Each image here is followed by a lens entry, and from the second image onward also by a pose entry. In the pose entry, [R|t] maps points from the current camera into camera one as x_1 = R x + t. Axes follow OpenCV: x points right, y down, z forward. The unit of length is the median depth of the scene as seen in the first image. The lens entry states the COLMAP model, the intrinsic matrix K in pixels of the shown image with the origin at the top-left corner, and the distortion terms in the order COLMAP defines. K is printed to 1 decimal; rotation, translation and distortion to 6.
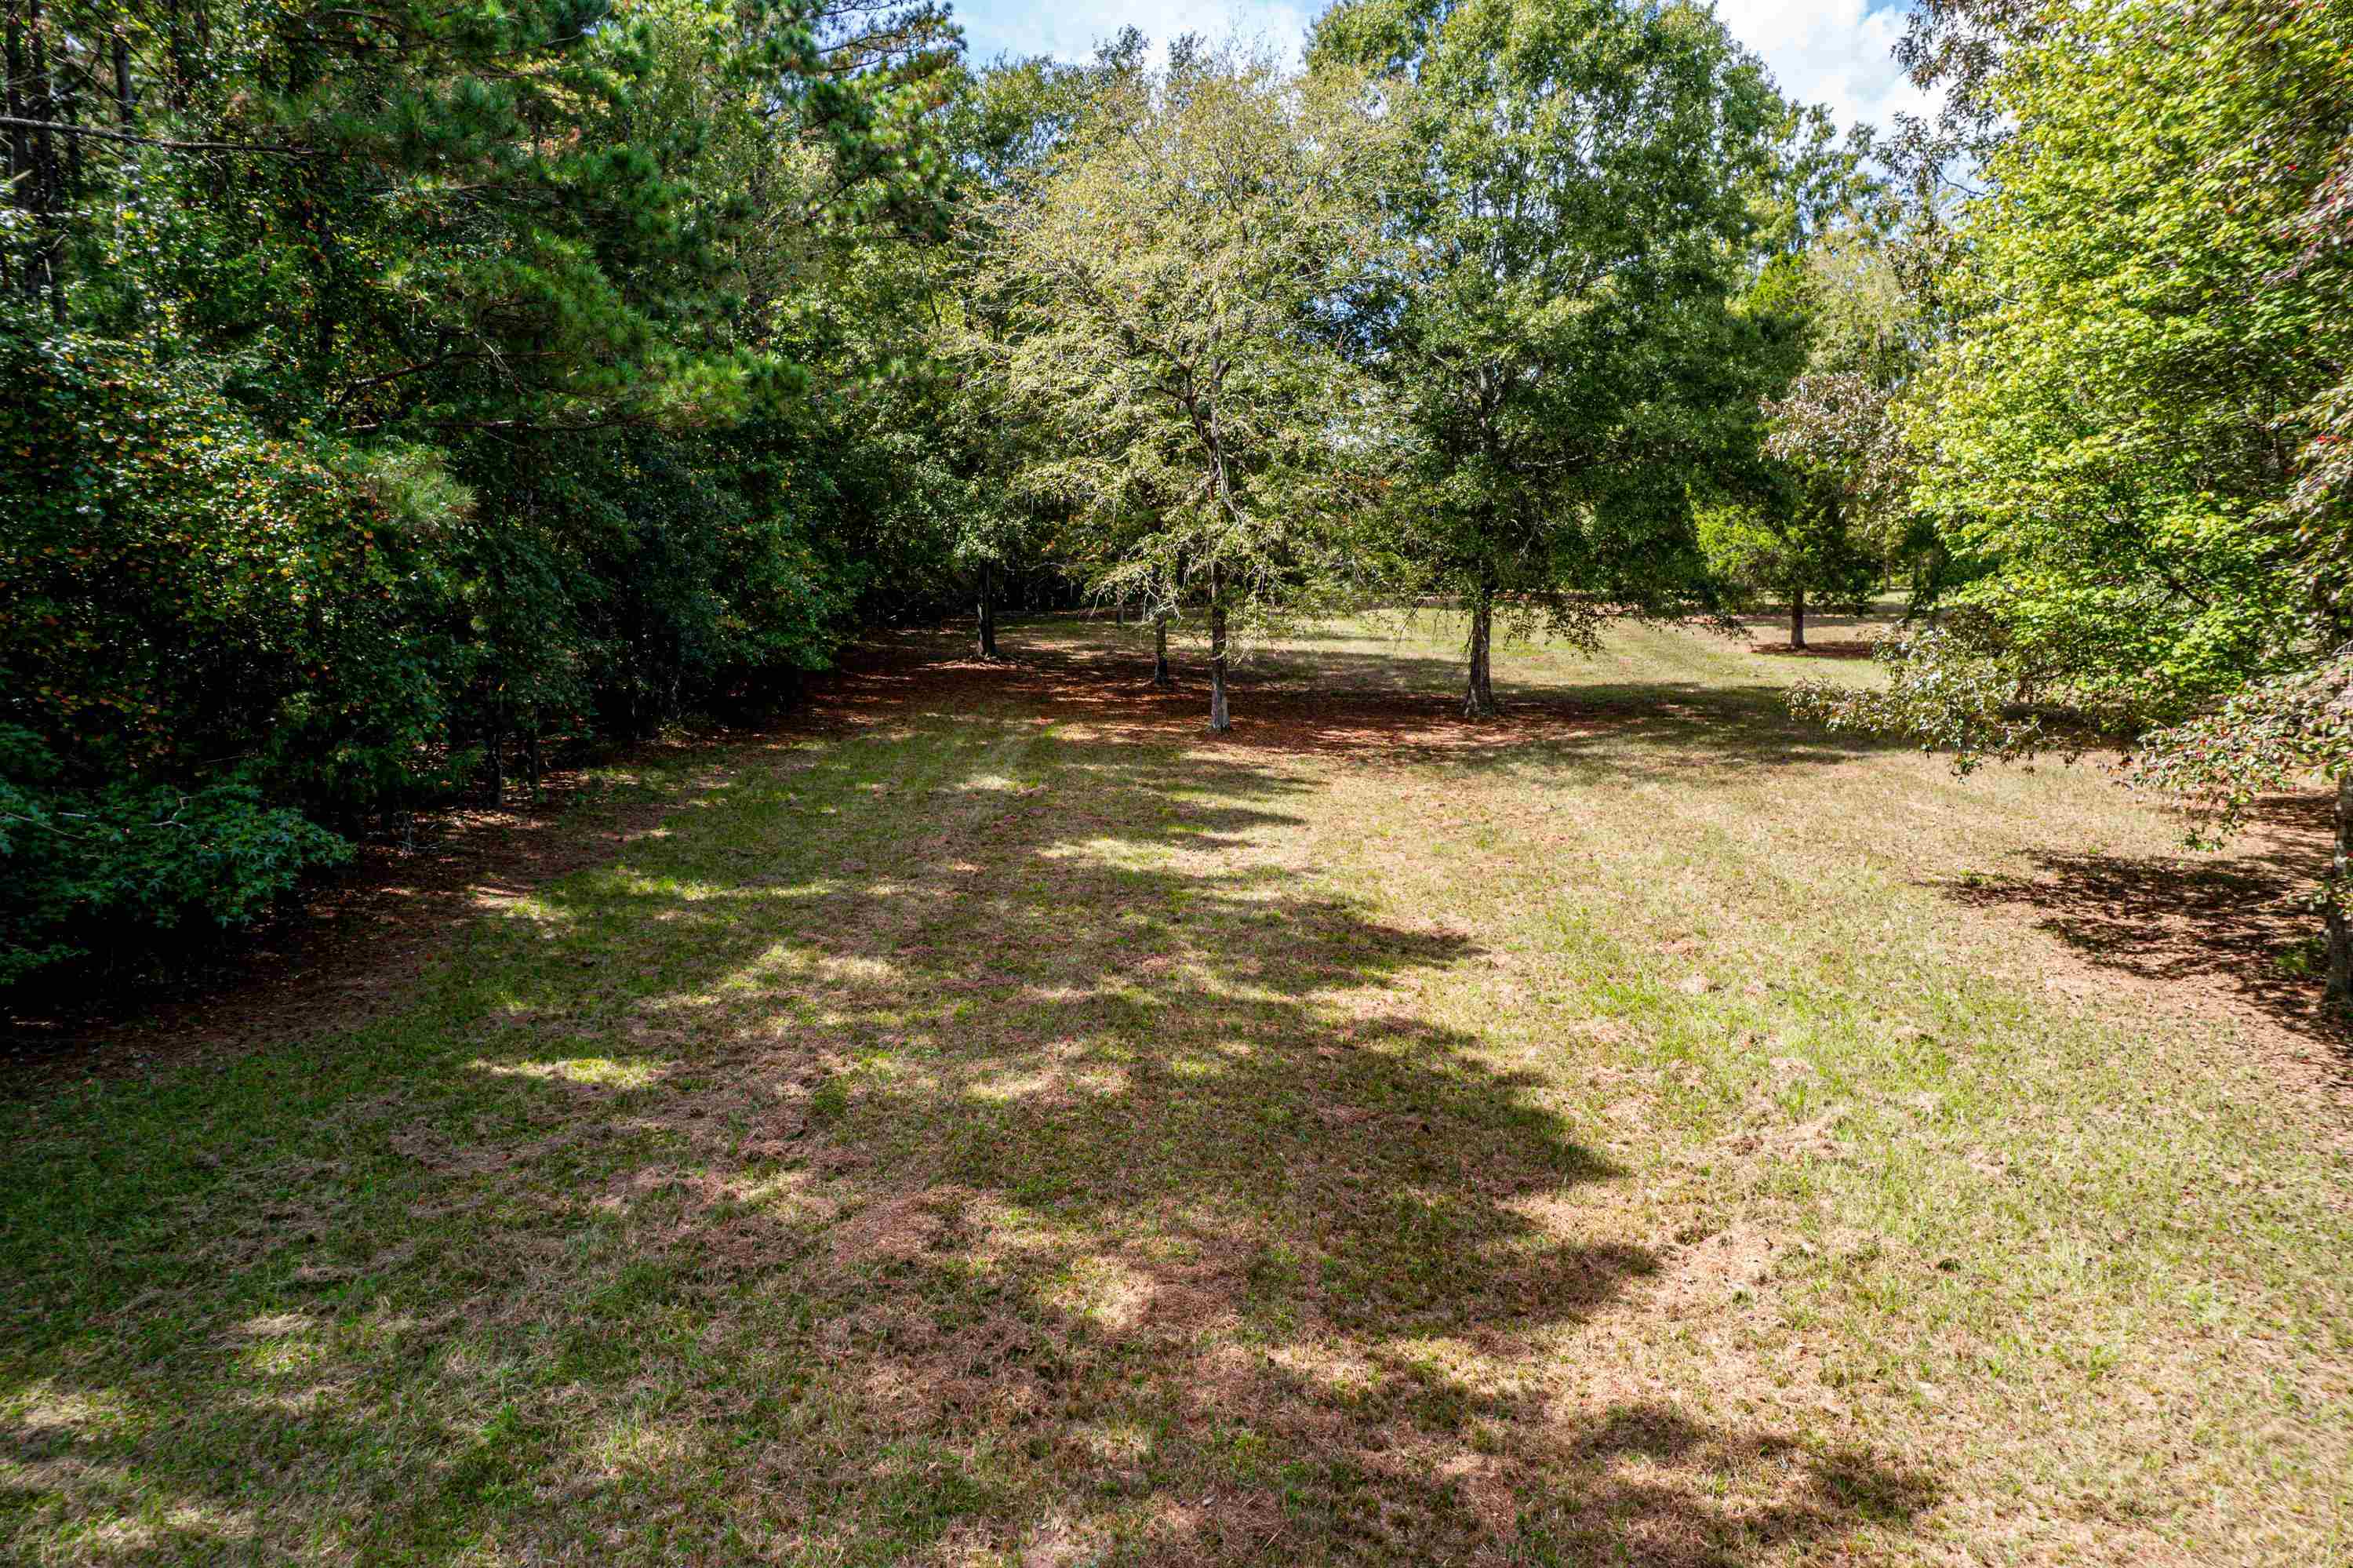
lens RADIAL K [[1532.2, 0, 1171.2], [0, 1532.2, 803.2], [0, 0, 1]] dist [0.000236, -0.059563]
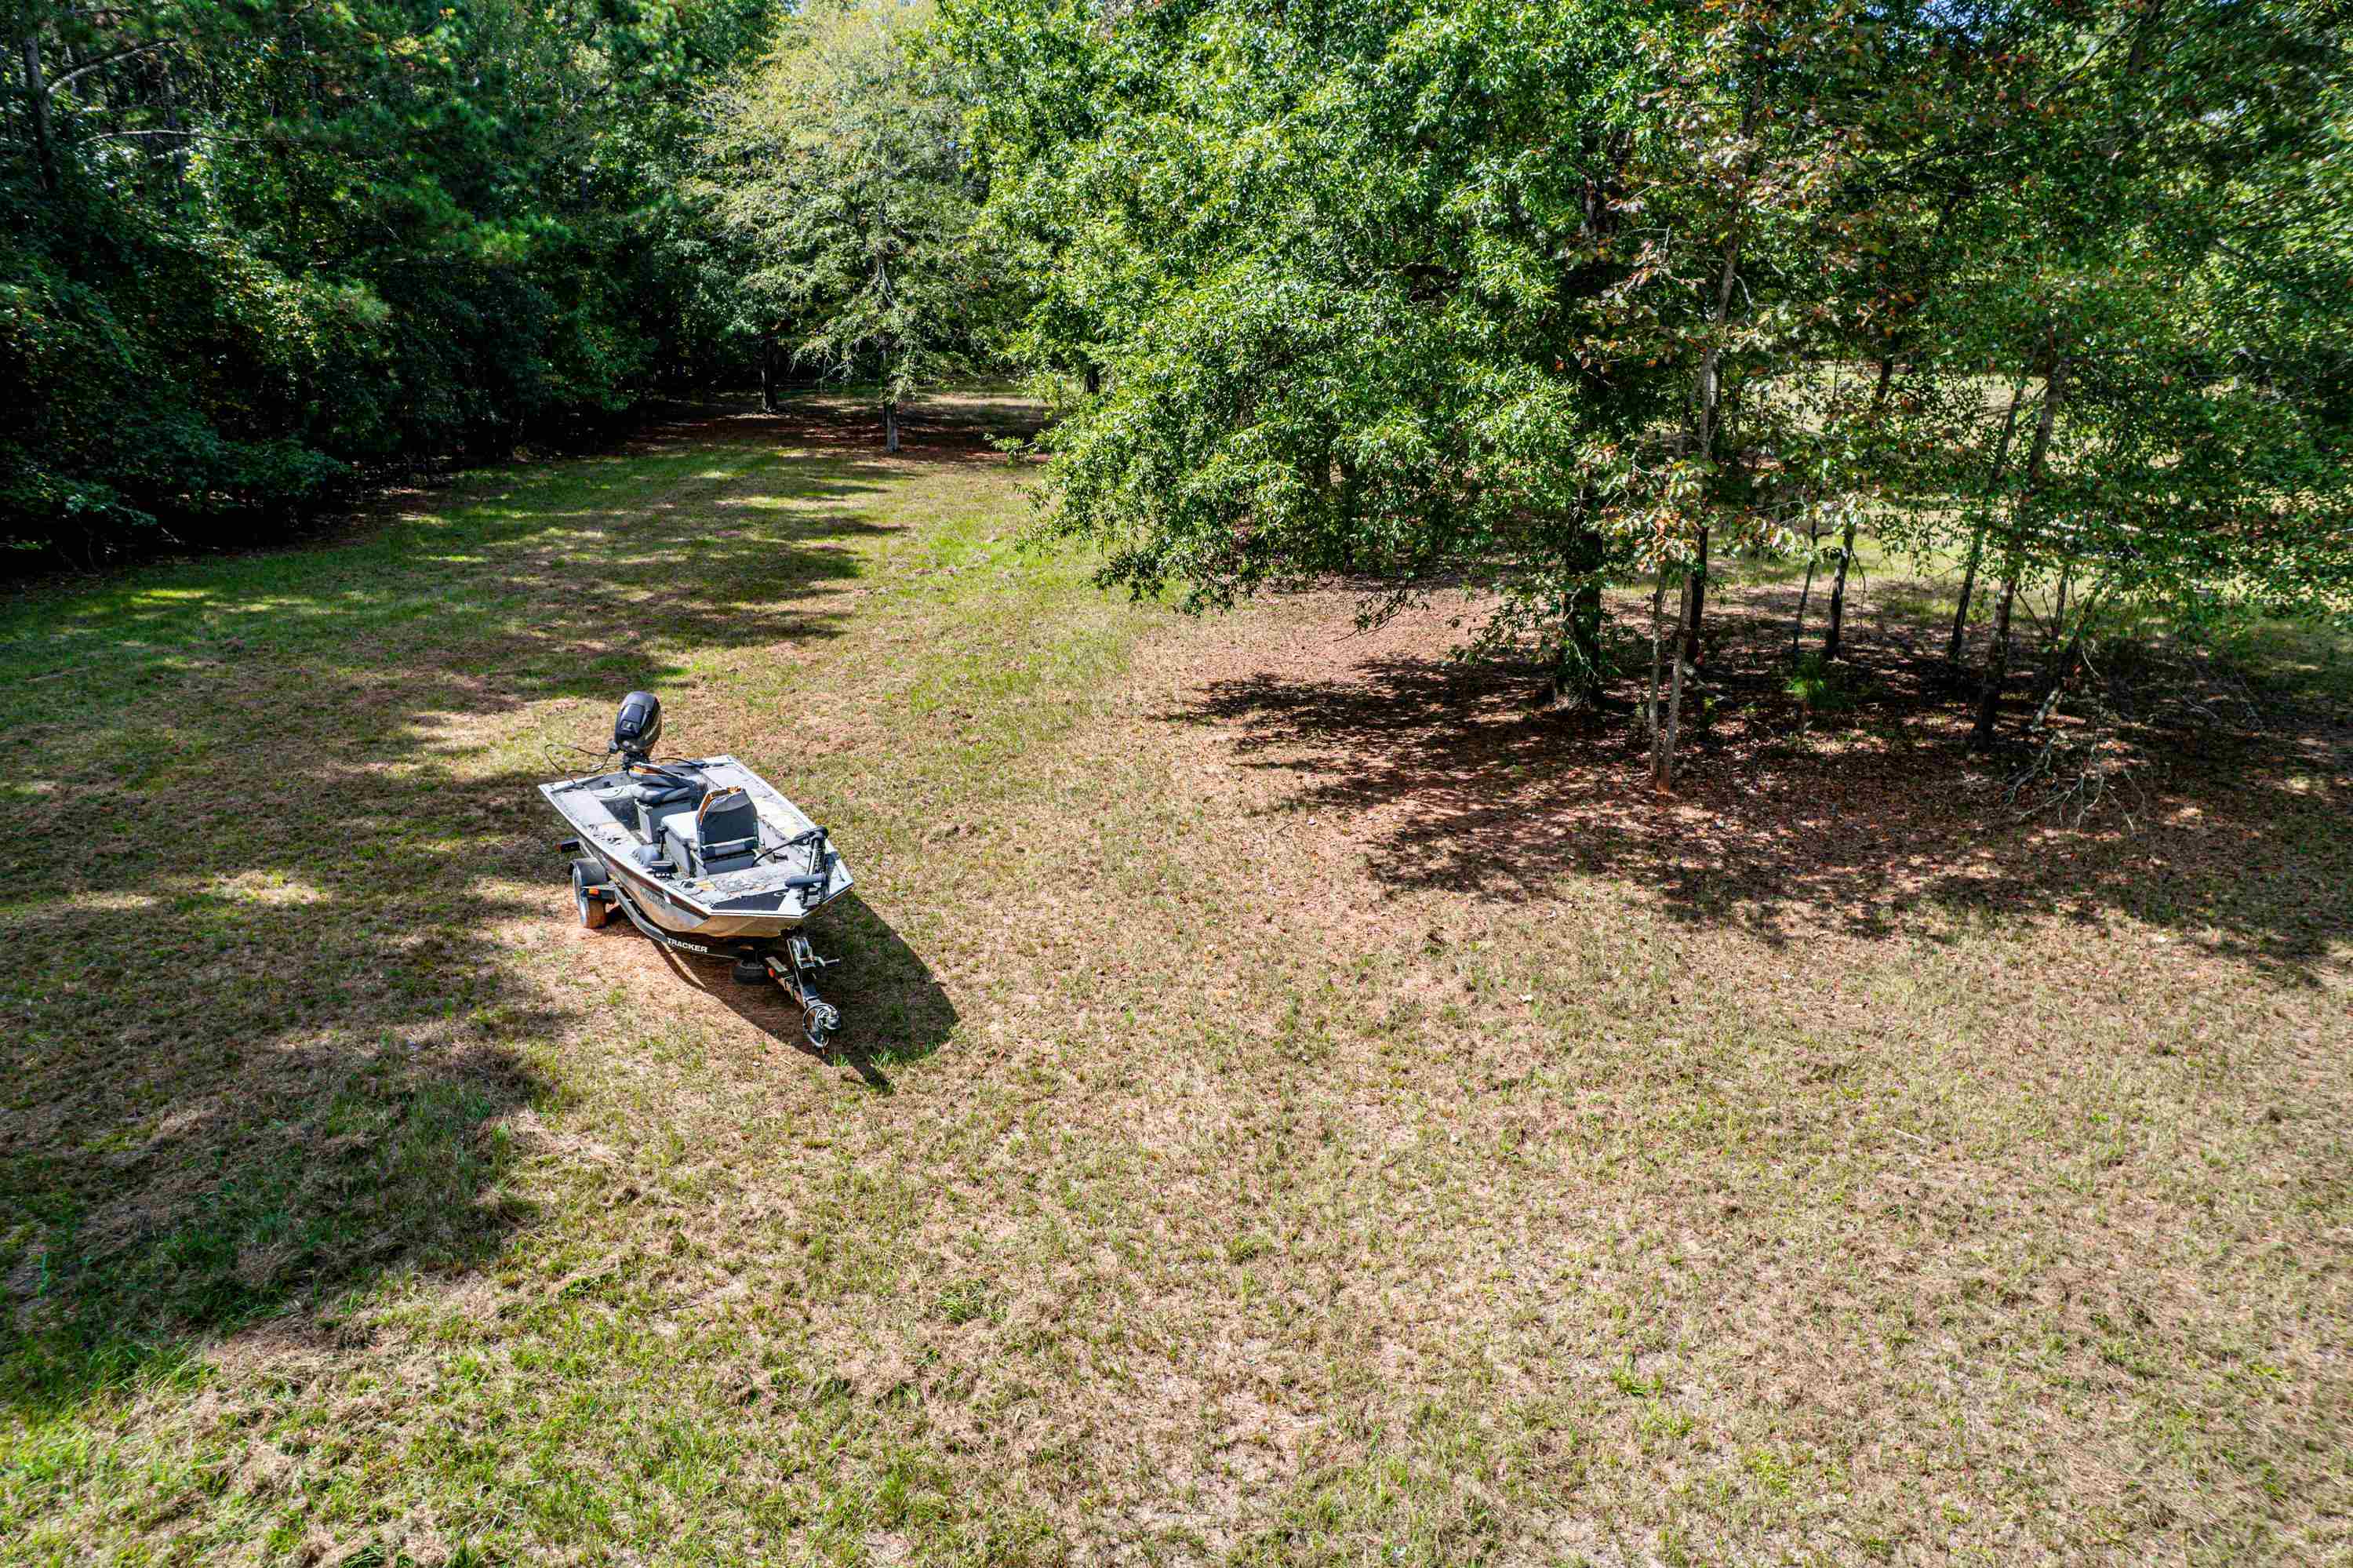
lens RADIAL K [[1508.1, 0, 1176.5], [0, 1508.1, 784.0], [0, 0, 1]] dist [-0.080090, 0.068344]
pose [[0.997931, -0.017056, 0.061995, 0.301547], [0.008591, 0.990899, 0.134331, 0.115394], [-0.063722, -0.133521, 0.988995, -0.721763]]
